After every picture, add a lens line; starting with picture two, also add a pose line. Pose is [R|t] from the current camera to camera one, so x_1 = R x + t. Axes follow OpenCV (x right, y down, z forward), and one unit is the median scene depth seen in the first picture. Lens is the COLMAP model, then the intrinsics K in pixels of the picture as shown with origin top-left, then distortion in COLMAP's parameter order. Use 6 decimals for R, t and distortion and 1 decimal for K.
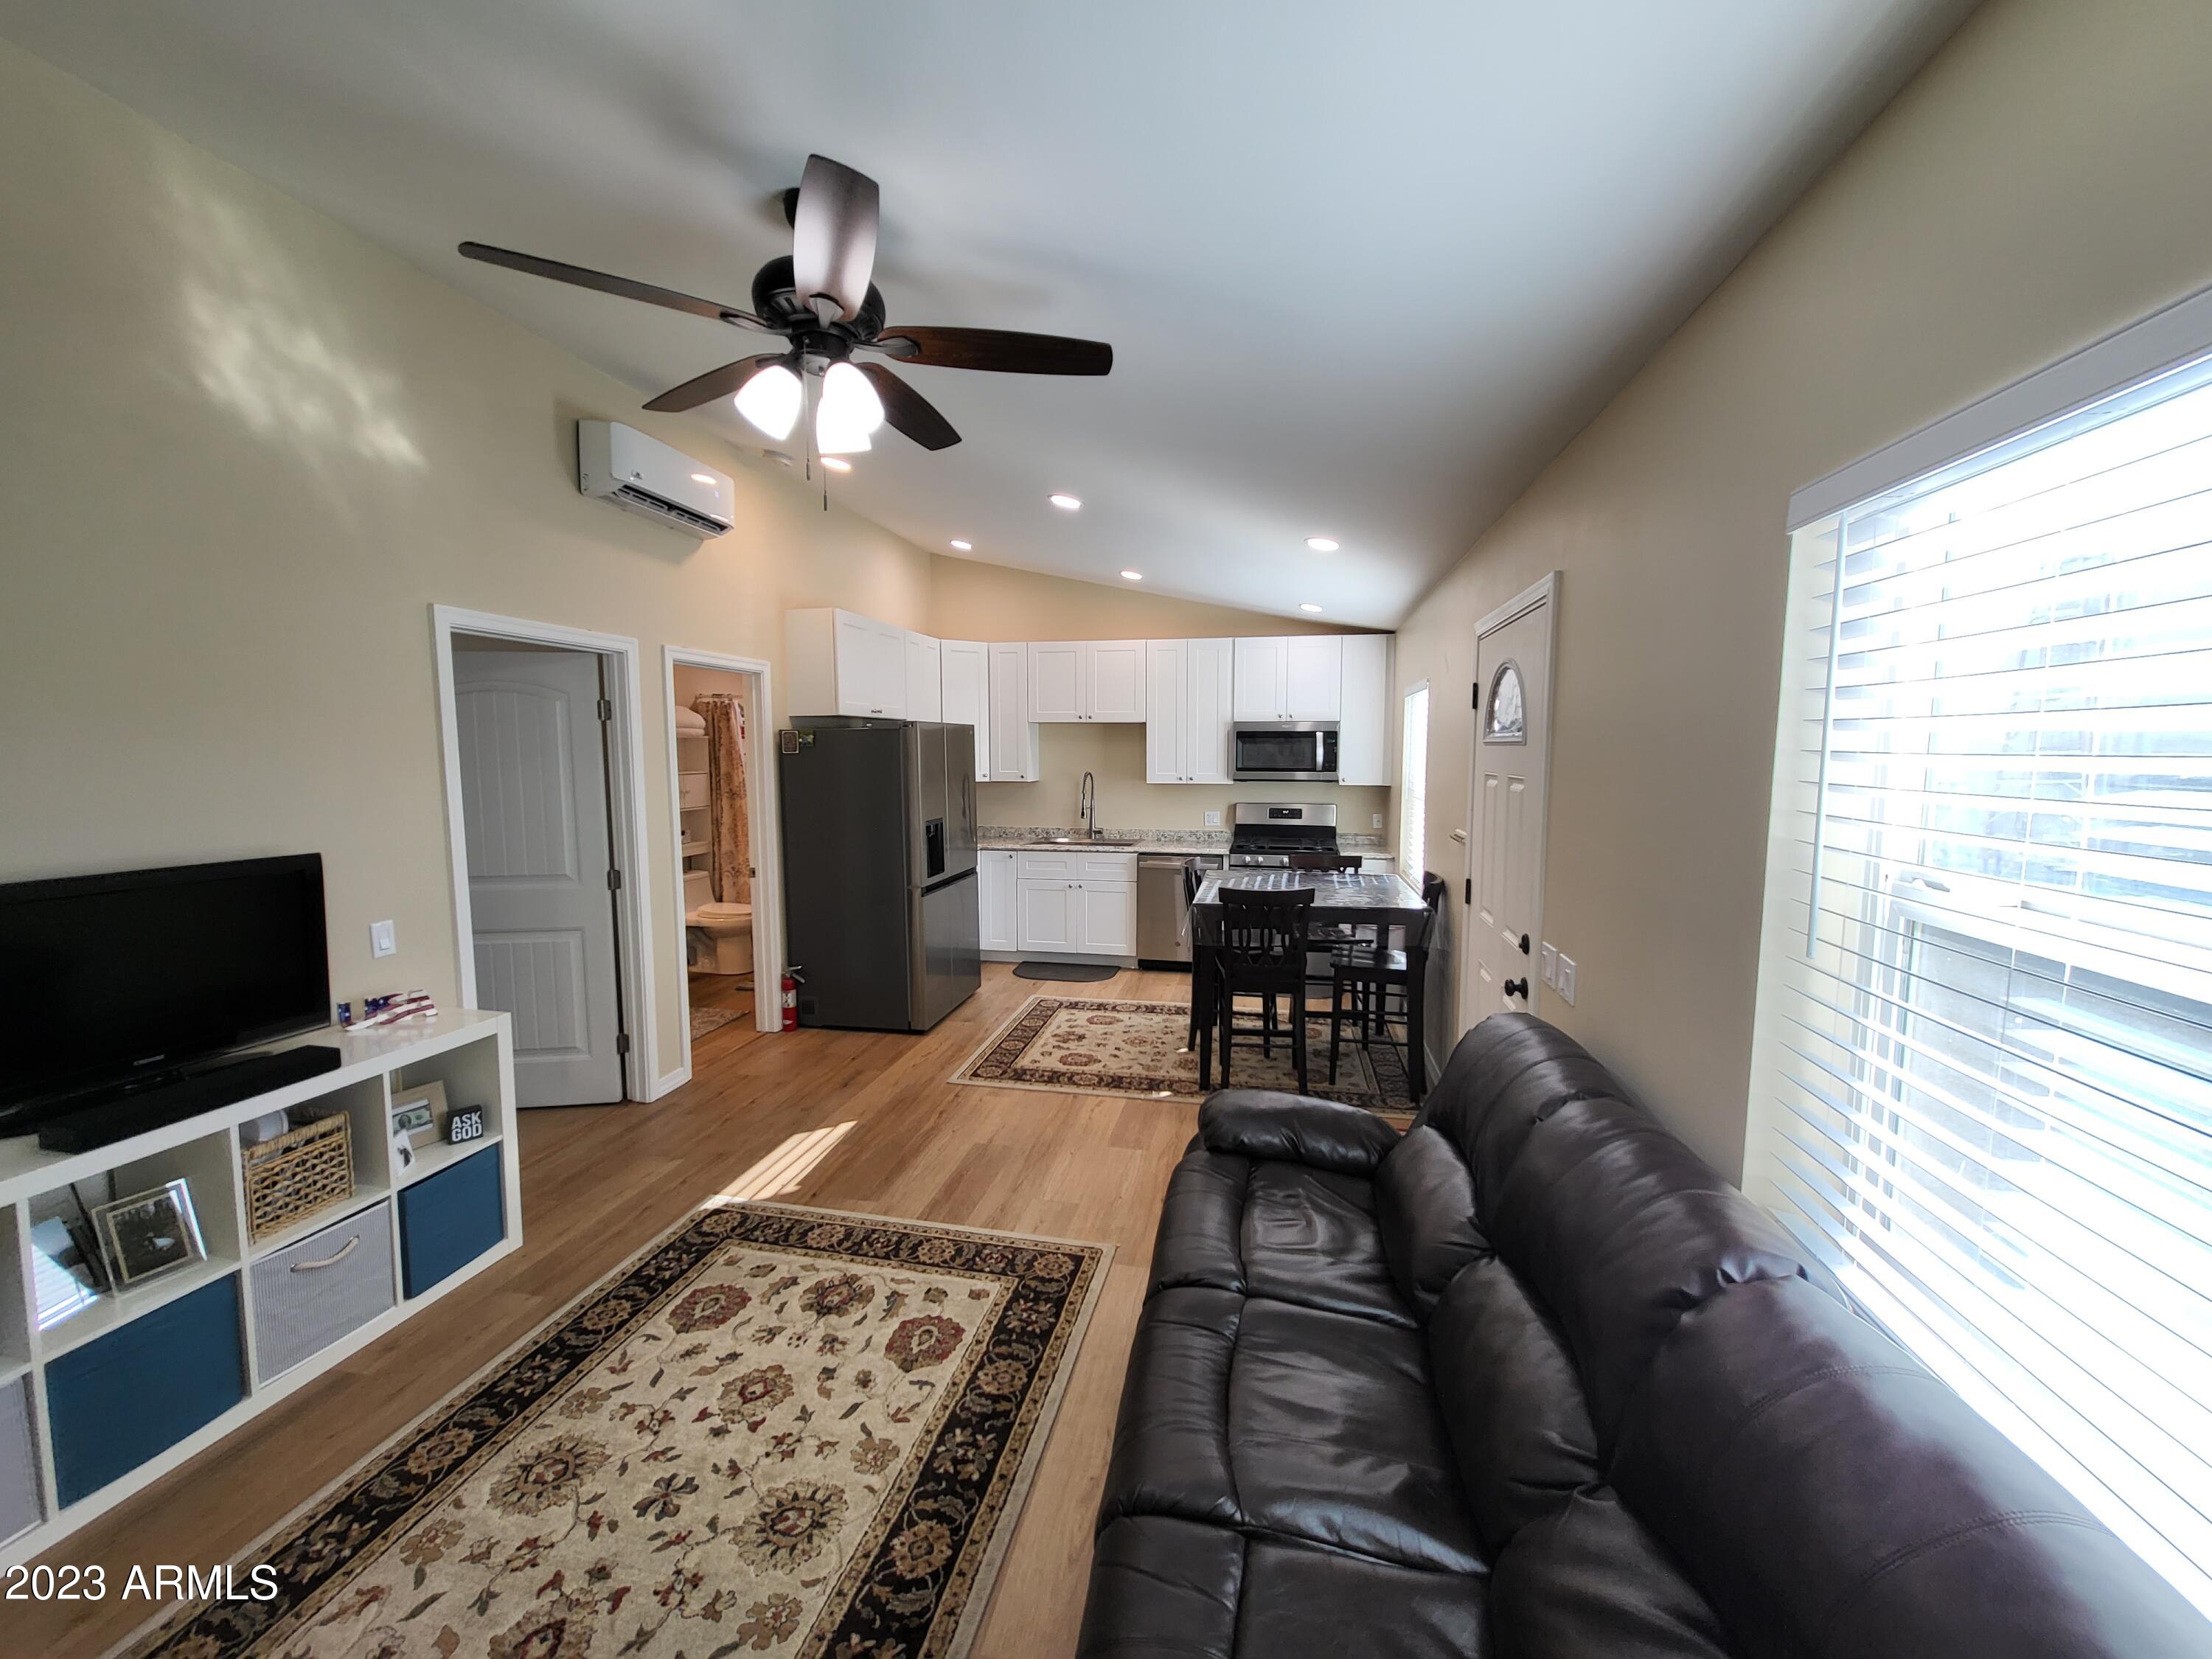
lens RADIAL K [[868.5, 0, 1106.0], [0, 868.5, 829.5], [0, 0, 1]] dist [-0.003254, -0.000441]
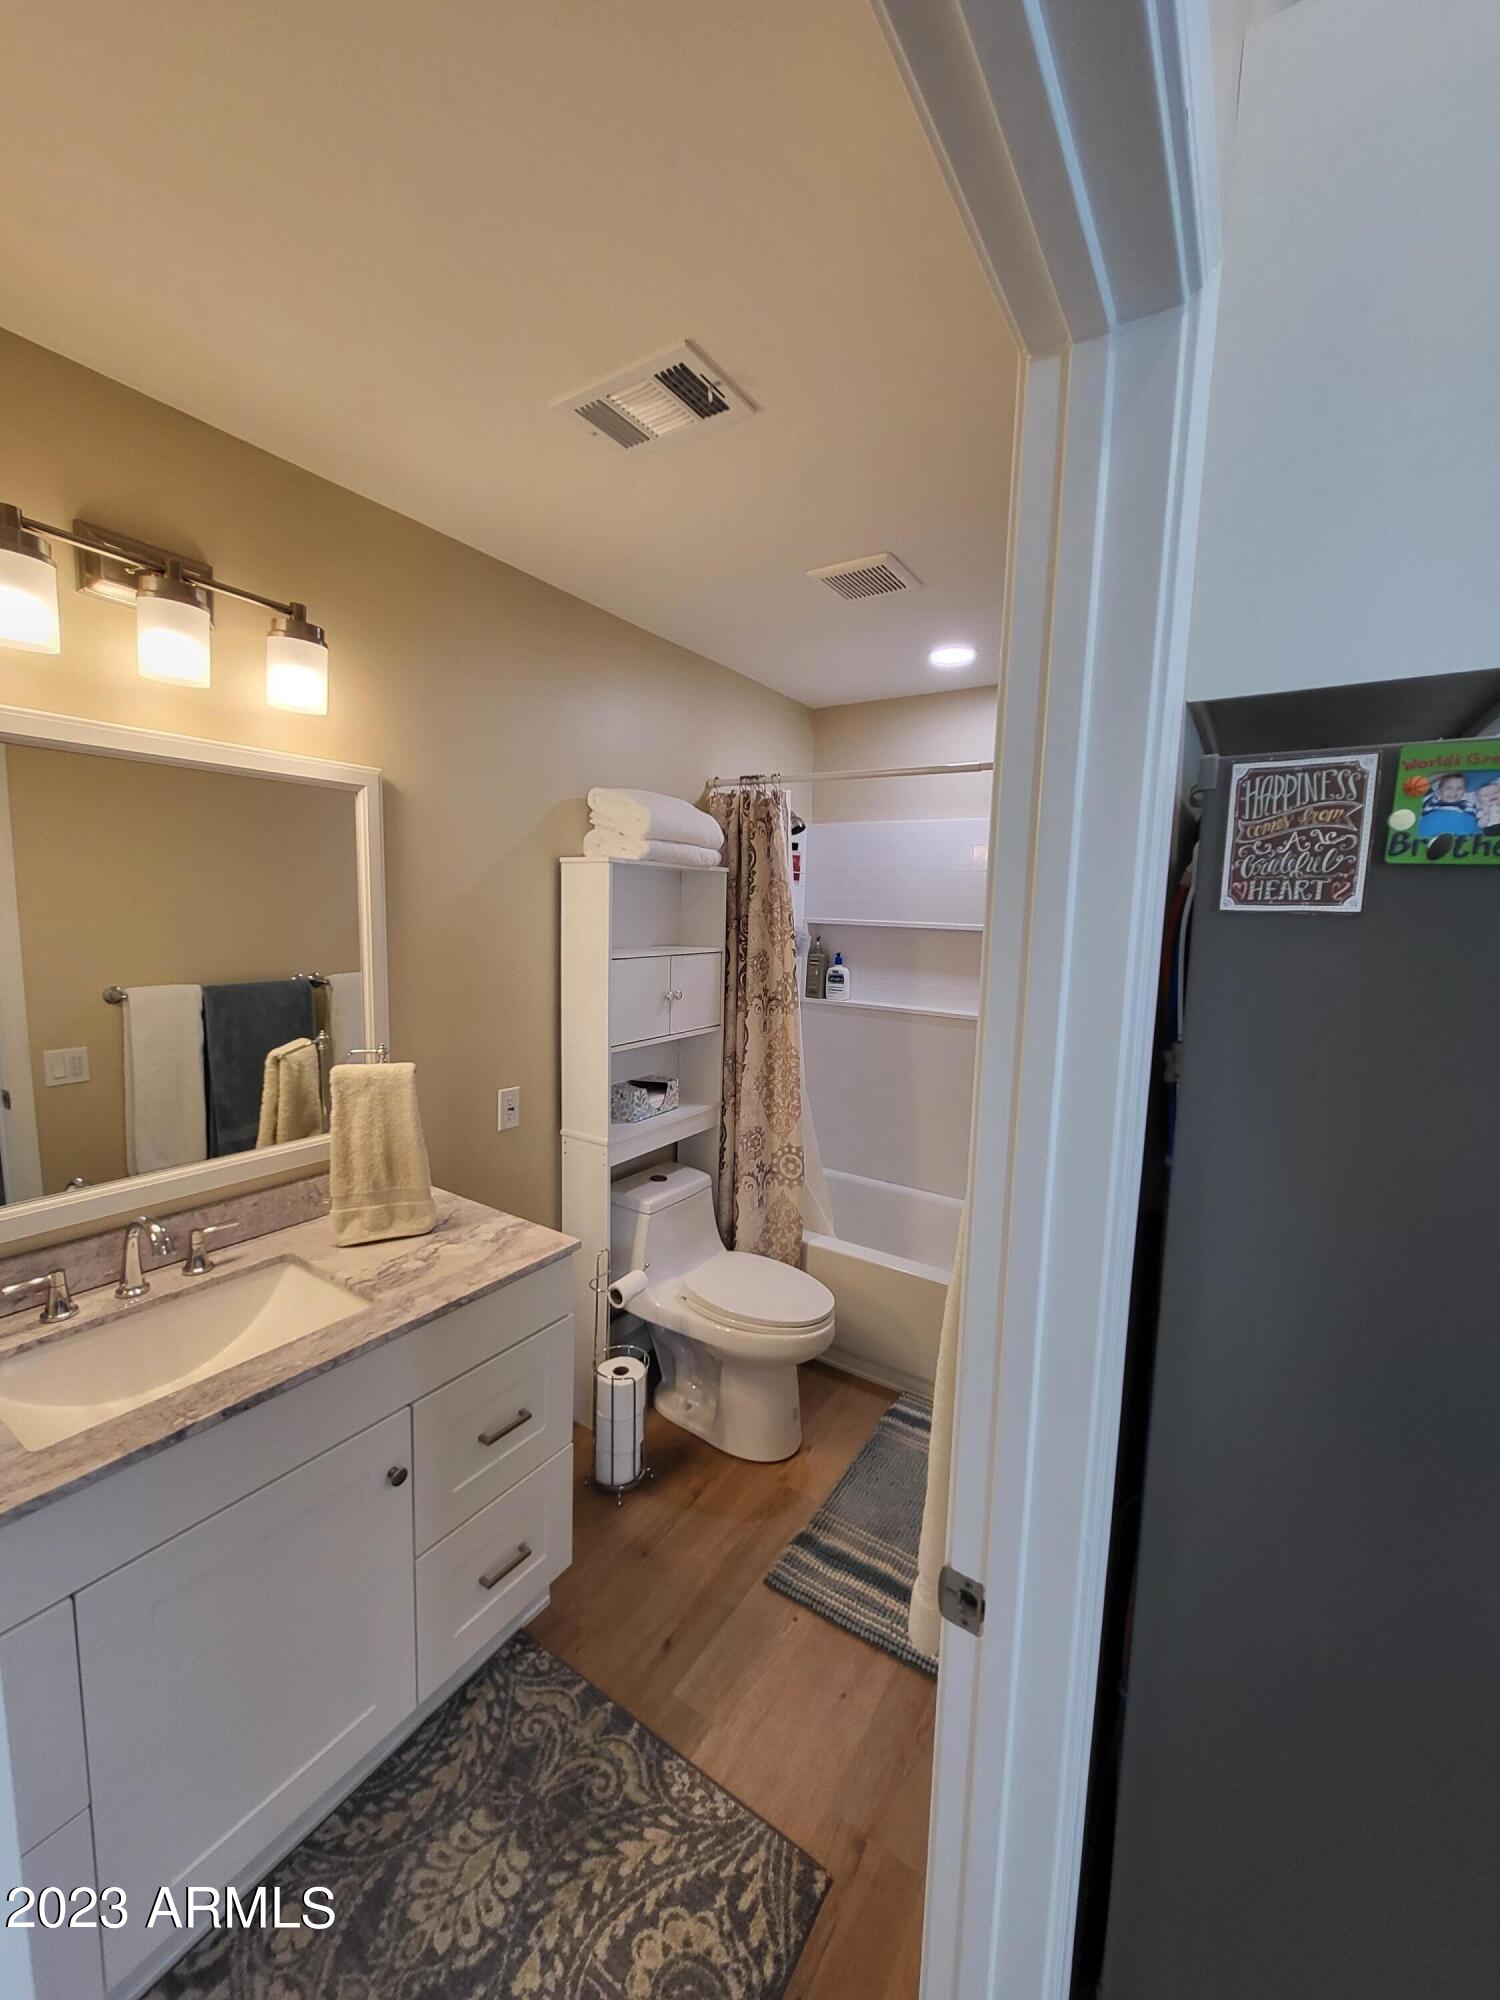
lens RADIAL K [[785.2, 0, 750.0], [0, 785.2, 1000.0], [0, 0, 1]] dist [-0.003254, -0.000441]
pose [[0.930158, 0.066889, -0.361014, -0.296637], [-0.059638, 0.997732, 0.031203, -0.053367], [0.362283, -0.007493, 0.932038, 0.626399]]
